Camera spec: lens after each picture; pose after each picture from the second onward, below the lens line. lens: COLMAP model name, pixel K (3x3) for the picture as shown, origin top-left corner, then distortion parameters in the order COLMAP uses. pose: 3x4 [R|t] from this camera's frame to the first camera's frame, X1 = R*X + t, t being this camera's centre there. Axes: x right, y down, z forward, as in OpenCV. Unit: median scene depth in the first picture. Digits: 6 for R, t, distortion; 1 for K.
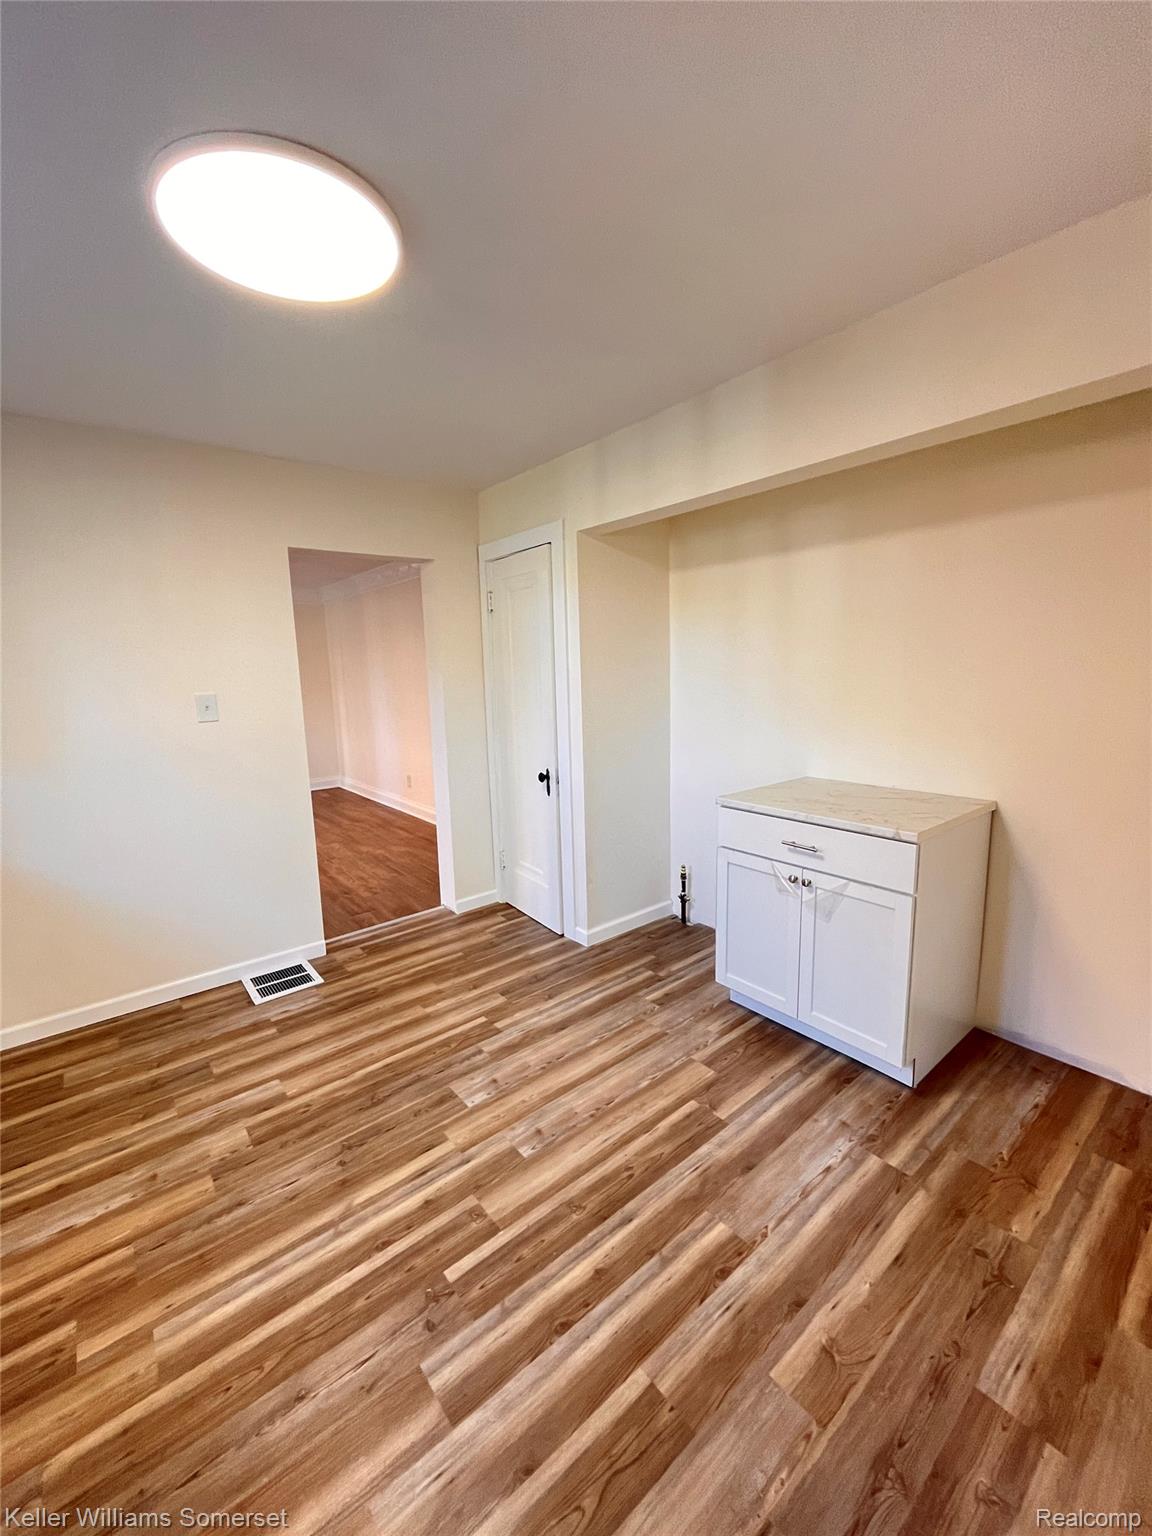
lens RADIAL K [[625.5, 0, 574.0], [0, 625.5, 766.8], [0, 0, 1]] dist [-0.000884, 0.000391]
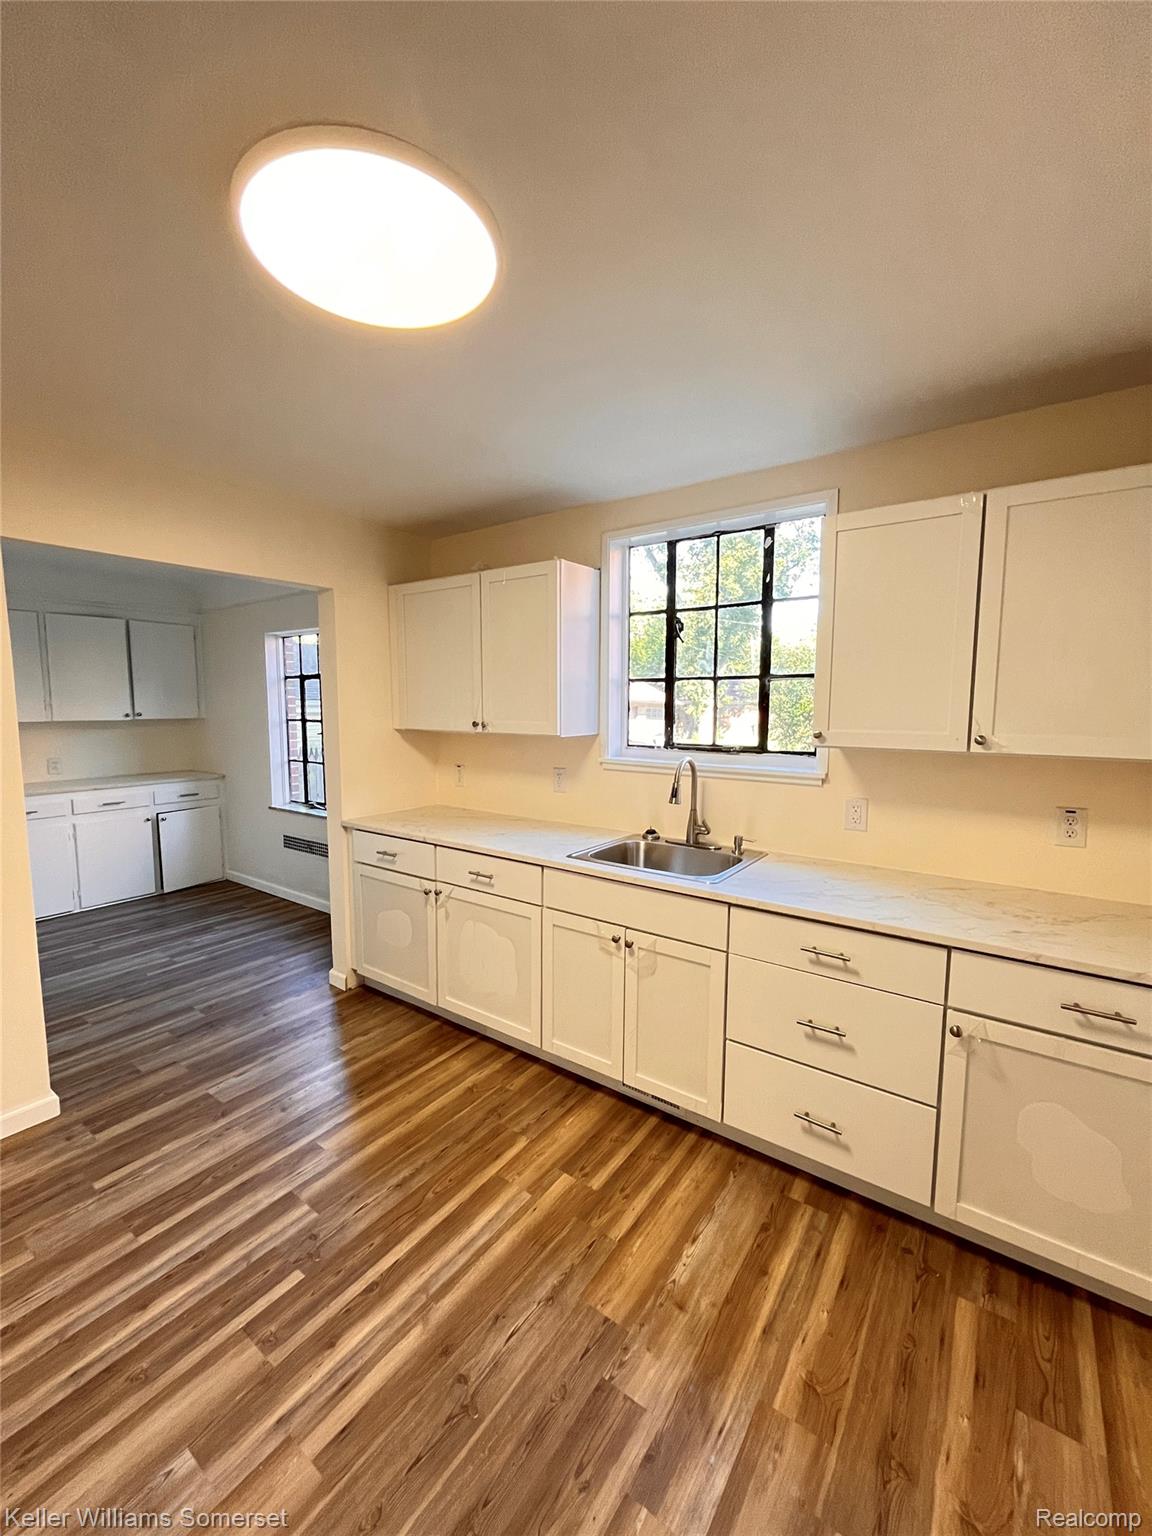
lens RADIAL K [[625.5, 0, 569.0], [0, 625.5, 768.1], [0, 0, 1]] dist [-0.000884, 0.000391]
pose [[-0.966286, 0.053875, -0.251770, -0.401592], [-0.015320, 0.964099, 0.265101, -0.314383], [0.257014, 0.260020, -0.930770, 1.790963]]
